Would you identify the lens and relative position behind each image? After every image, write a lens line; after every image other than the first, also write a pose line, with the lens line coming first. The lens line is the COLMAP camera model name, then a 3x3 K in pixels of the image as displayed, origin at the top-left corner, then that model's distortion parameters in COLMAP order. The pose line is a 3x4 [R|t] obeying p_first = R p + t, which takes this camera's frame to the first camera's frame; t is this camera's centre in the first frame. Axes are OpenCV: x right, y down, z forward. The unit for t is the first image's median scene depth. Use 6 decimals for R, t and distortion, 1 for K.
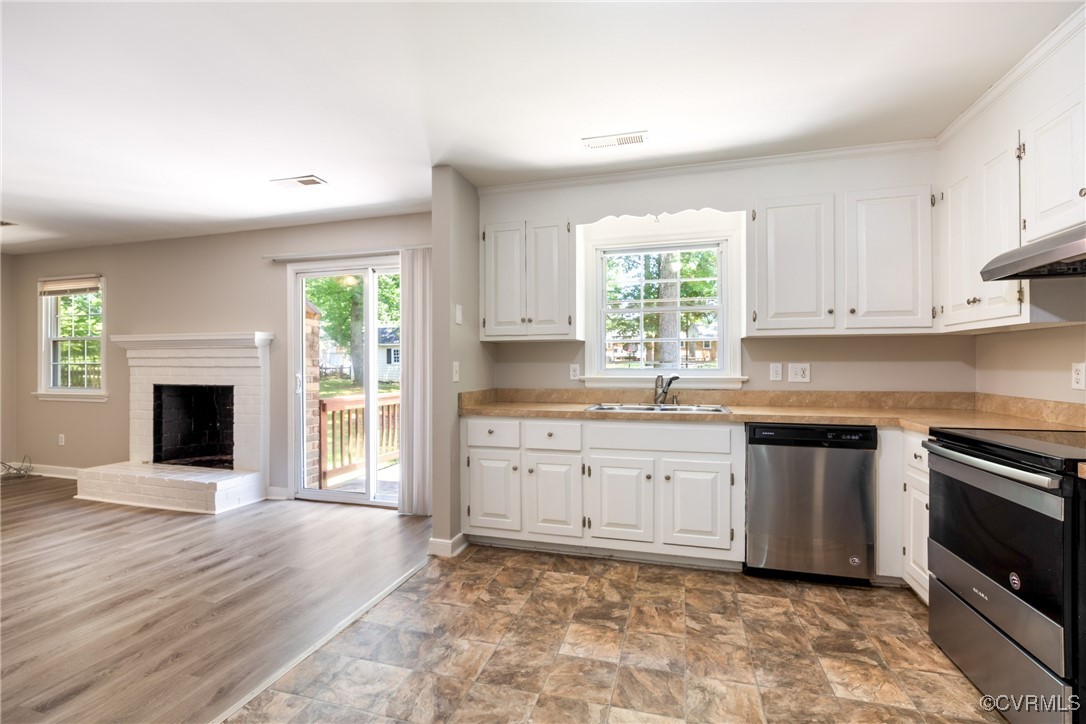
lens RADIAL K [[482.6, 0, 541.9], [0, 482.6, 363.9], [0, 0, 1]] dist [-0.015070, 0.000534]
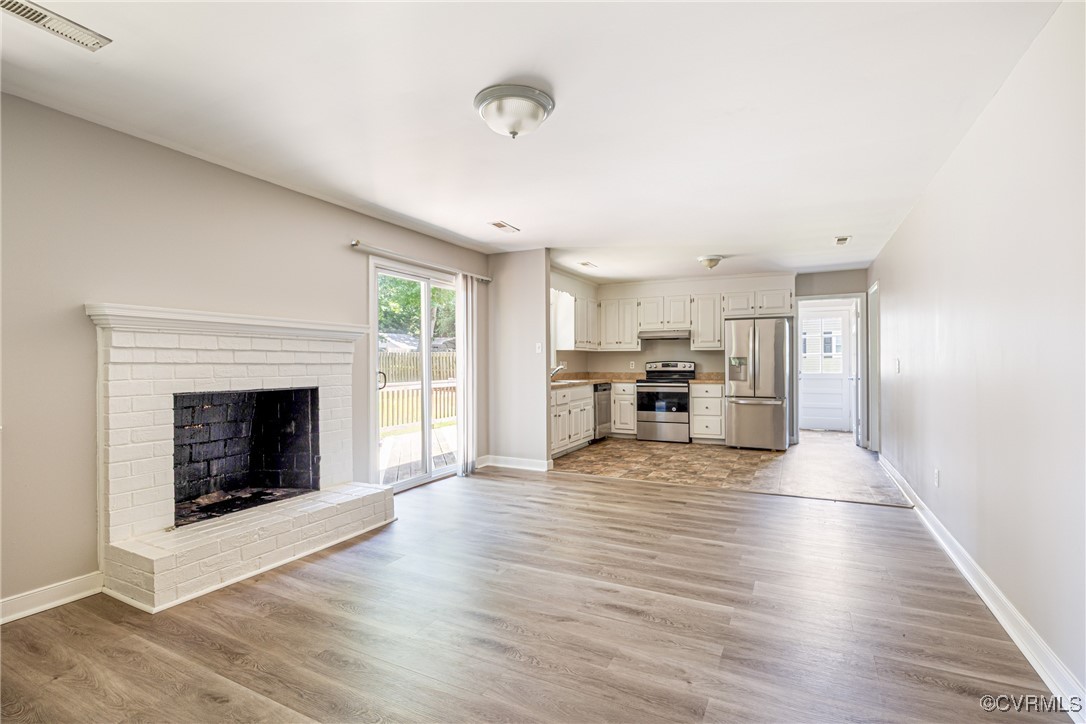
lens RADIAL K [[509.0, 0, 541.9], [0, 509.0, 363.2], [0, 0, 1]] dist [0.000312, 0.000008]
pose [[0.191818, -0.001107, 0.981430, -2.196295], [-0.001263, 0.999998, 0.001375, 0.005547], [-0.981430, -0.001503, 0.191817, 0.714330]]
